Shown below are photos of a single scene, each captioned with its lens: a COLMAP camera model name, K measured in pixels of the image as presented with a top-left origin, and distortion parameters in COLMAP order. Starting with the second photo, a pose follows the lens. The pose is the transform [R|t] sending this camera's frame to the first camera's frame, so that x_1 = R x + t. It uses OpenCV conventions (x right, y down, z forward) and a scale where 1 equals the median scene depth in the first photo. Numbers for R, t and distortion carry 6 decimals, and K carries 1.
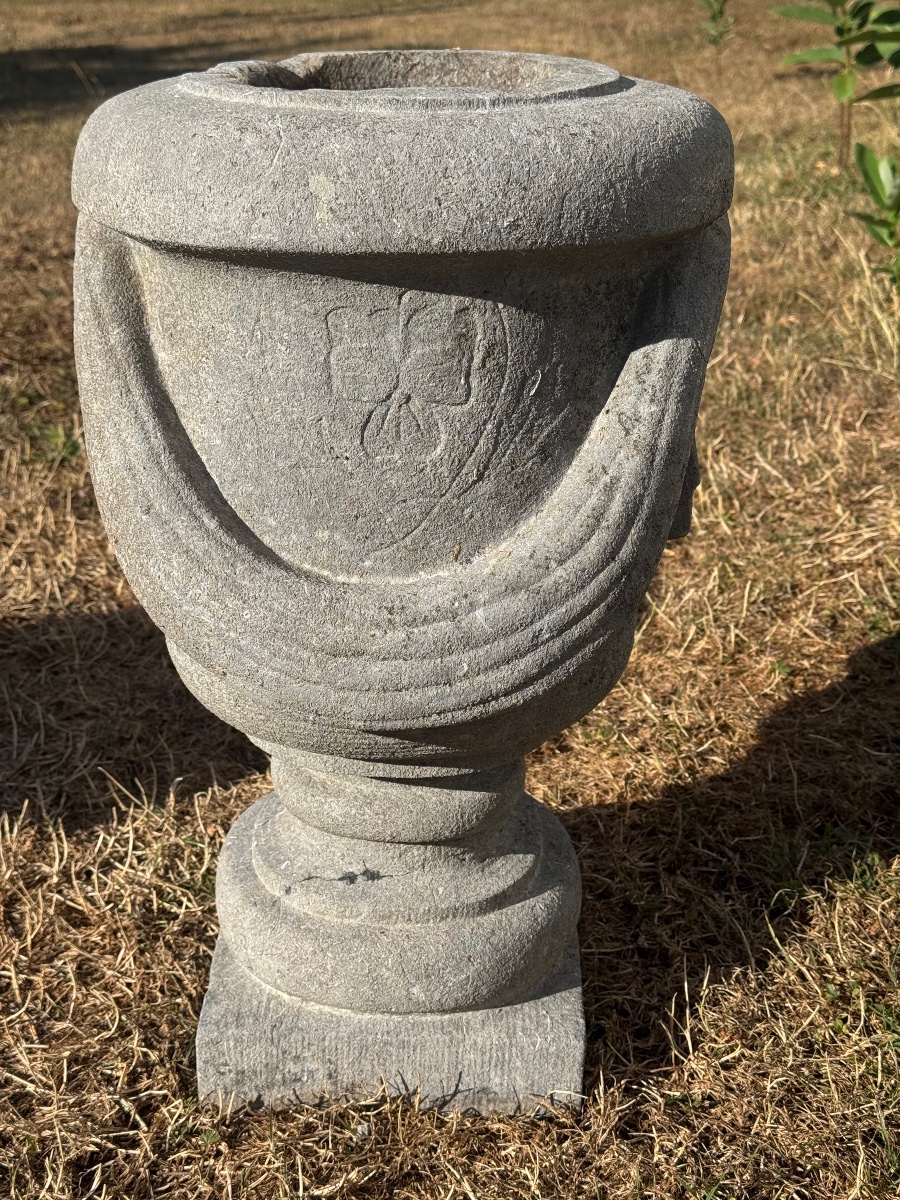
lens RADIAL K [[1683.7, 0, 447.2], [0, 1683.7, 602.3], [0, 0, 1]] dist [0.168112, -0.138084]
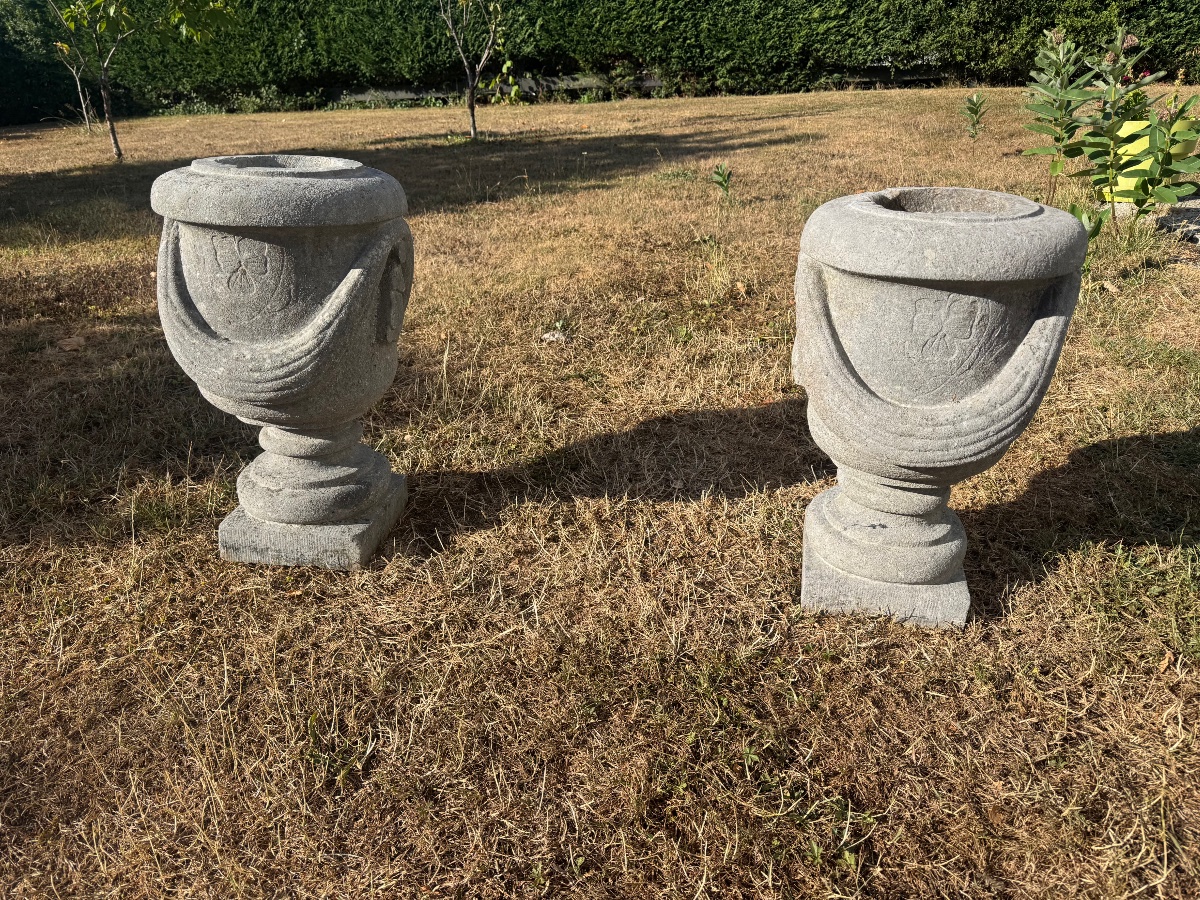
lens RADIAL K [[850.1, 0, 602.0], [0, 850.1, 451.6], [0, 0, 1]] dist [0.084284, -0.148055]
pose [[0.978998, 0.078474, -0.188163, -0.223344], [-0.068292, 0.995859, 0.060007, 0.007458], [0.192093, -0.045897, 0.980303, -0.296433]]
